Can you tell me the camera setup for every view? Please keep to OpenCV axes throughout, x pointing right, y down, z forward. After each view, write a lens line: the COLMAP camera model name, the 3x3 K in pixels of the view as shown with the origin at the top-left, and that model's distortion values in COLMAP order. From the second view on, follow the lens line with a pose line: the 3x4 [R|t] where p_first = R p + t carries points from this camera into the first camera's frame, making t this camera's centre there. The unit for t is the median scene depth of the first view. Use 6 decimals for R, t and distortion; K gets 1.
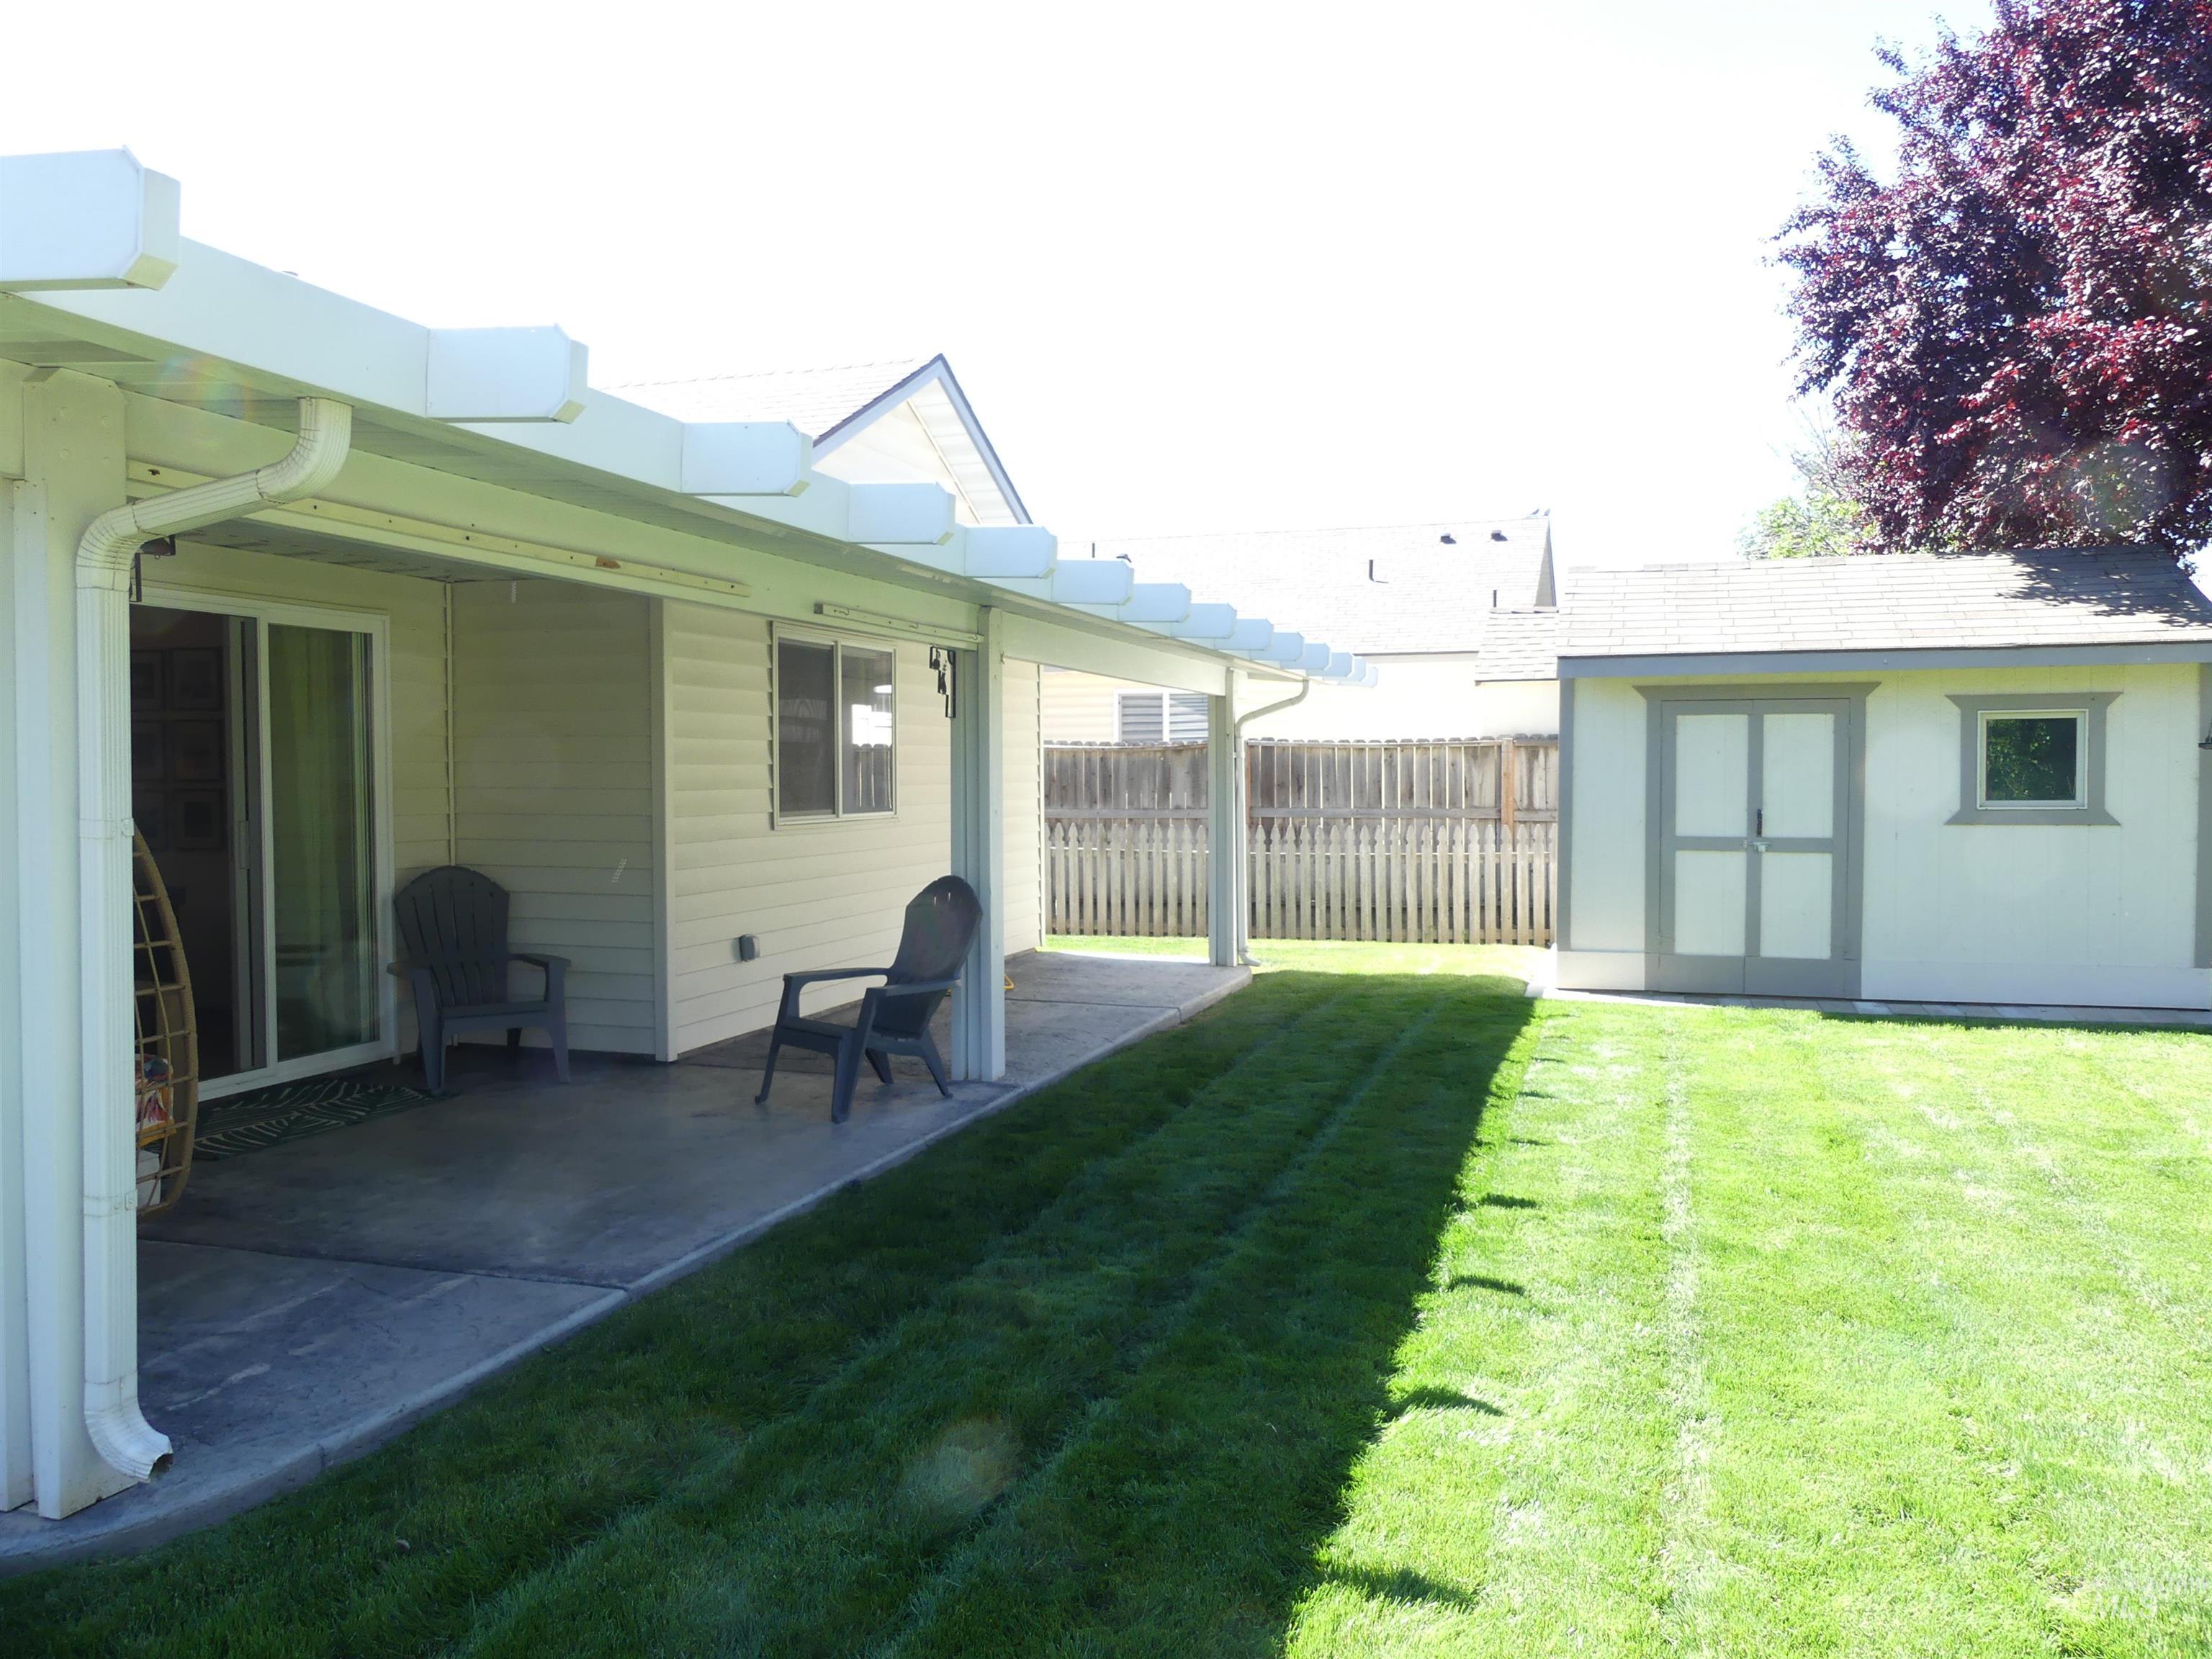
lens RADIAL K [[1642.2, 0, 1106.0], [0, 1642.2, 829.5], [0, 0, 1]] dist [-0.050955, 0.047945]
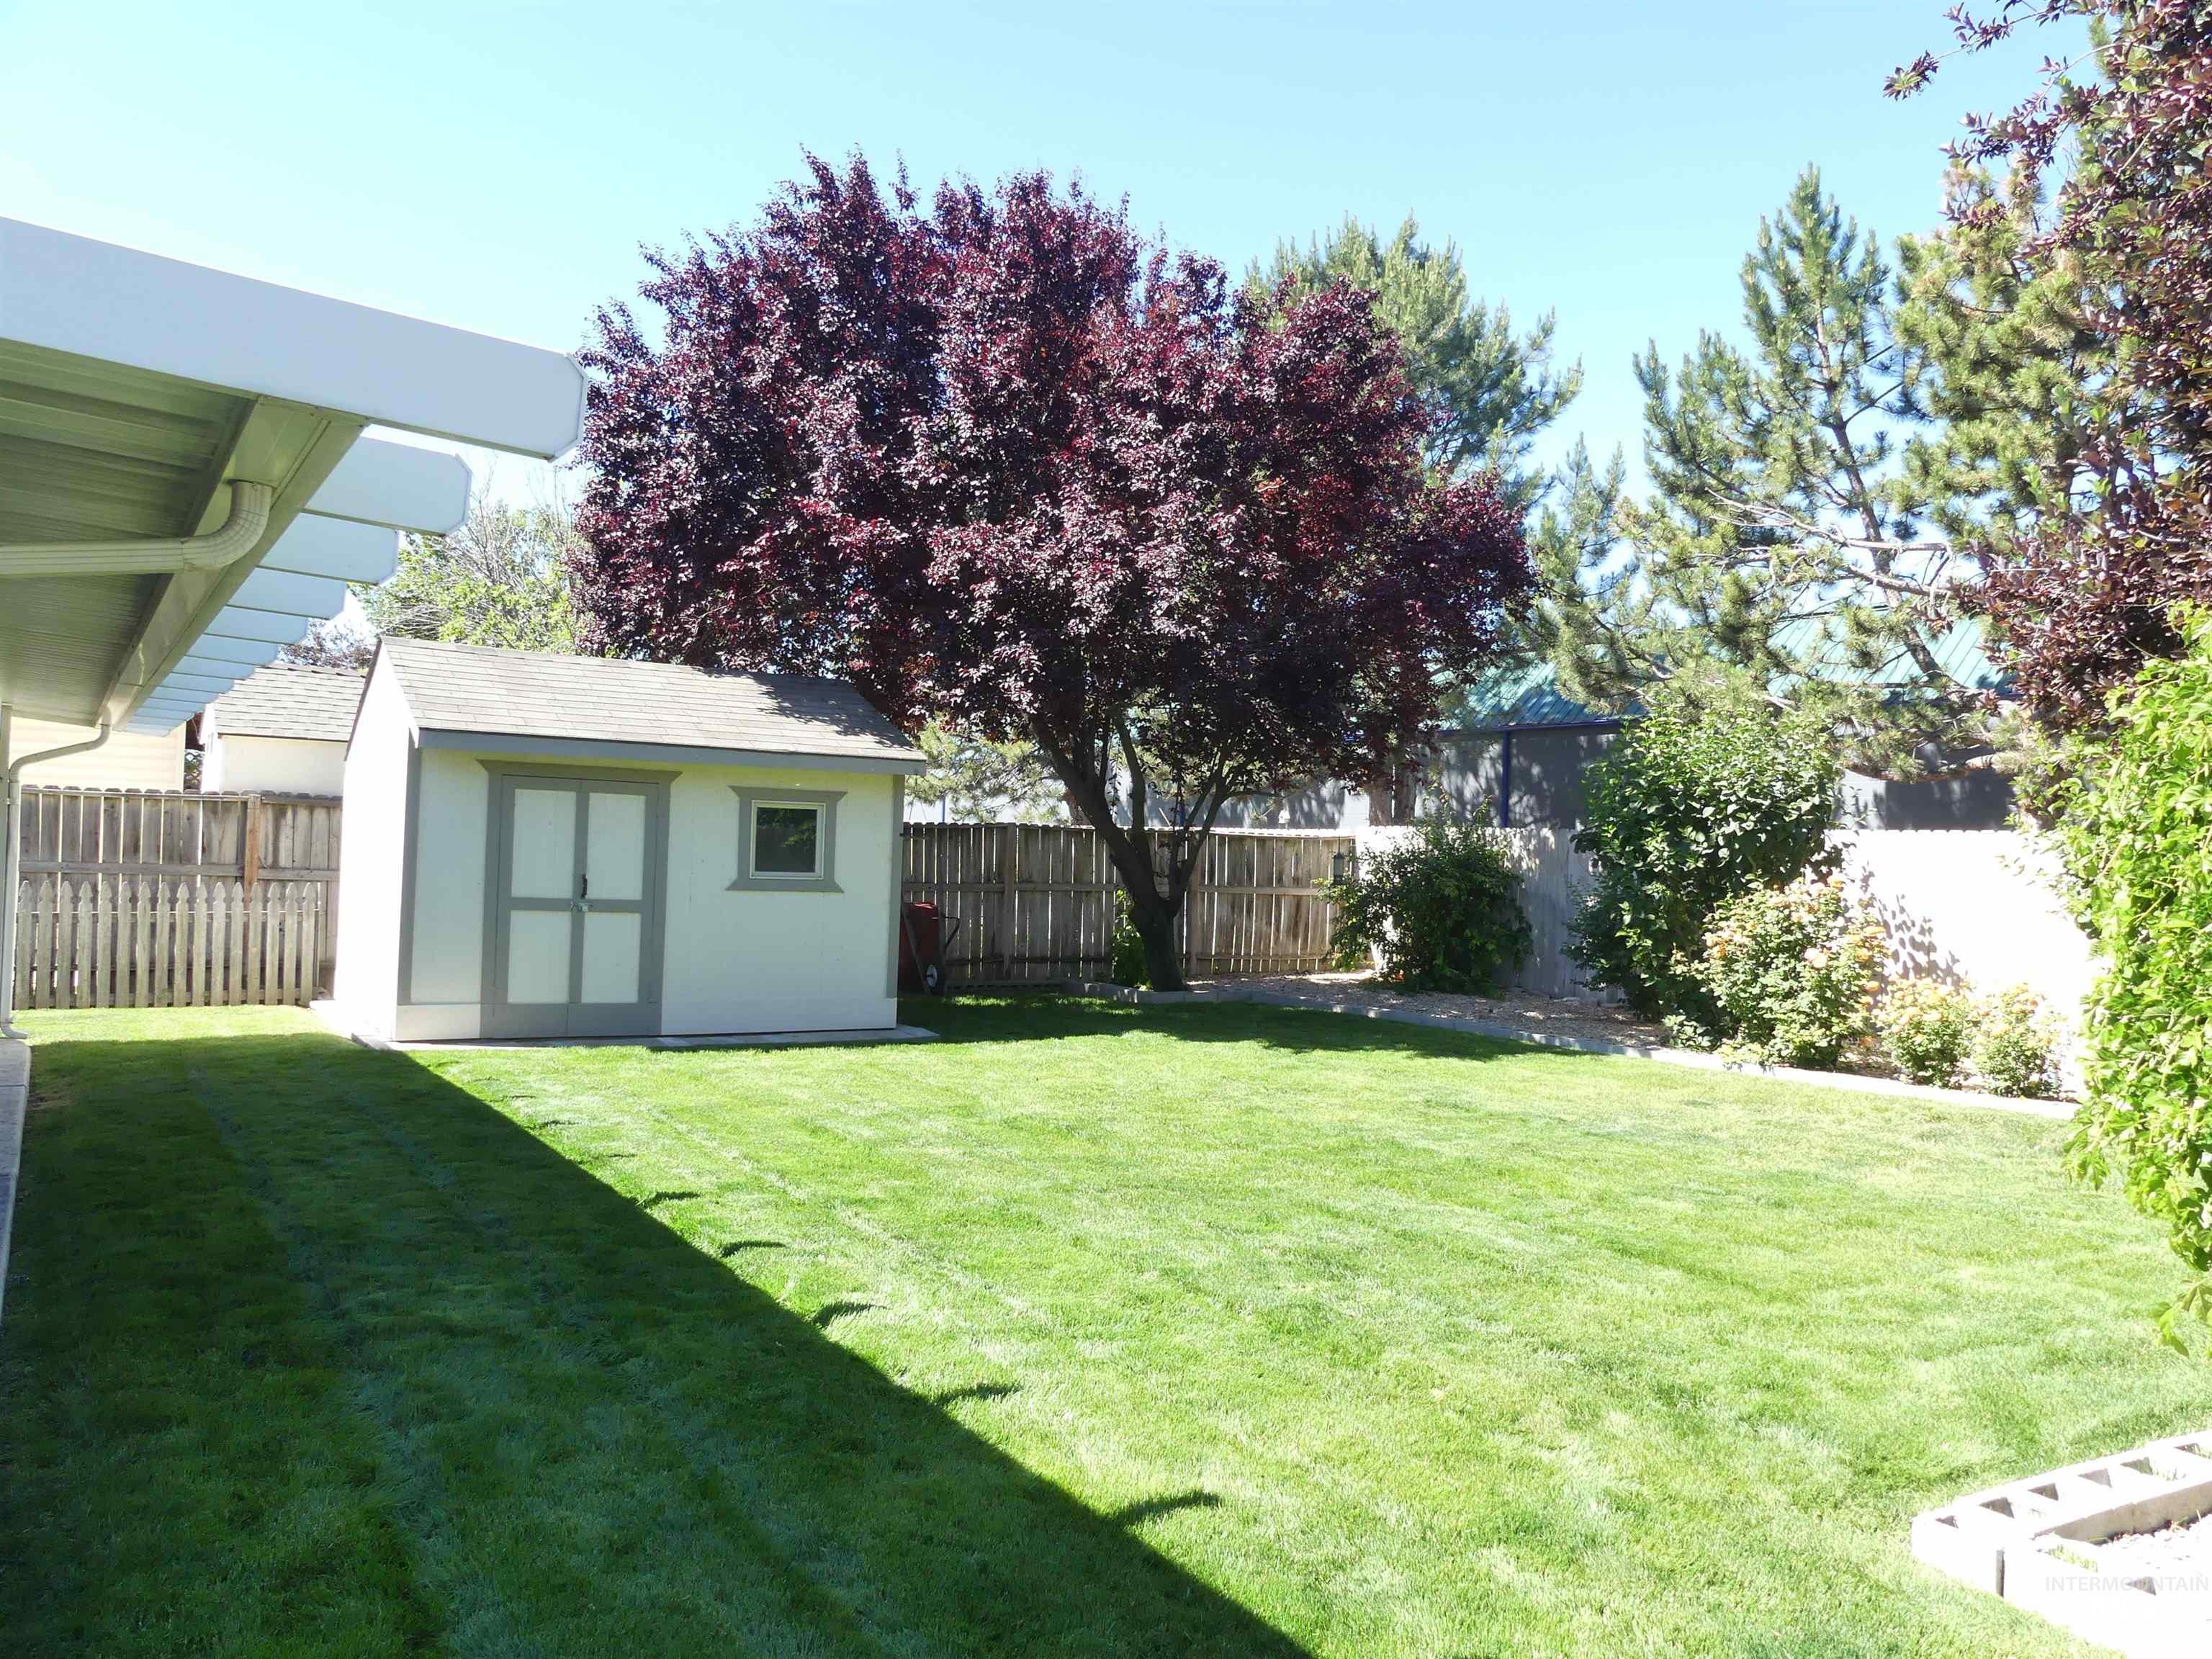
lens RADIAL K [[1642.2, 0, 1106.0], [0, 1642.2, 829.5], [0, 0, 1]] dist [-0.050955, 0.047945]
pose [[0.644681, 0.039031, 0.763454, -0.243326], [-0.012036, 0.999090, -0.040914, -0.001544], [-0.764357, 0.017187, 0.644565, -0.025158]]
